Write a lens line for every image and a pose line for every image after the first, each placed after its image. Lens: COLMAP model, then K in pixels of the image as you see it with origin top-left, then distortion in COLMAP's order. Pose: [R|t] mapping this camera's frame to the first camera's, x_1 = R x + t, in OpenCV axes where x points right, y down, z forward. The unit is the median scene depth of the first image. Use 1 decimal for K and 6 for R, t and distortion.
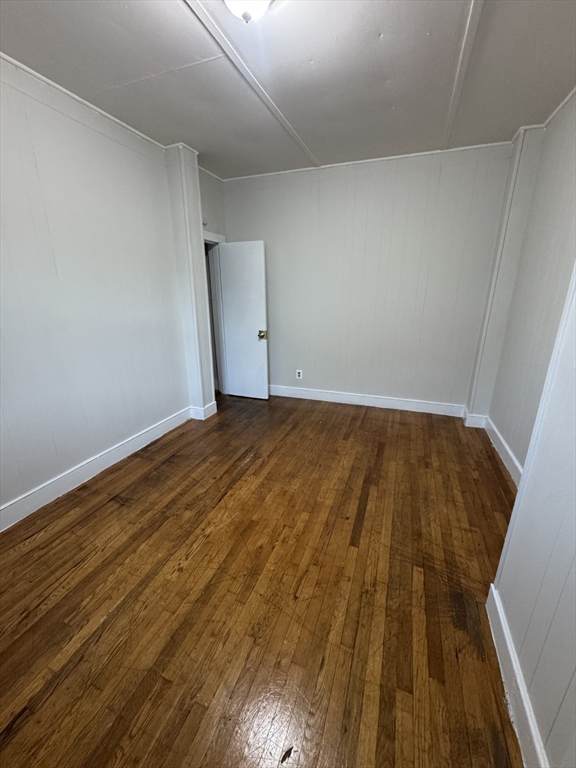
lens RADIAL K [[308.9, 0, 287.0], [0, 308.9, 383.6], [0, 0, 1]] dist [-0.004287, 0.000241]
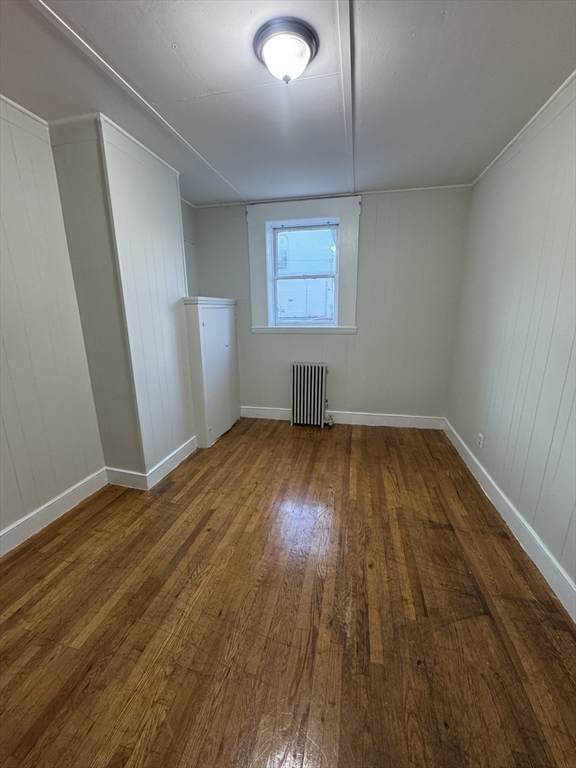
lens RADIAL K [[308.9, 0, 286.8], [0, 308.9, 384.7], [0, 0, 1]] dist [-0.004287, 0.000241]
pose [[-0.989550, 0.045646, -0.136776, 0.054653], [-0.031280, 0.858027, 0.512651, -0.530276], [0.140758, 0.511572, -0.847633, 1.672041]]
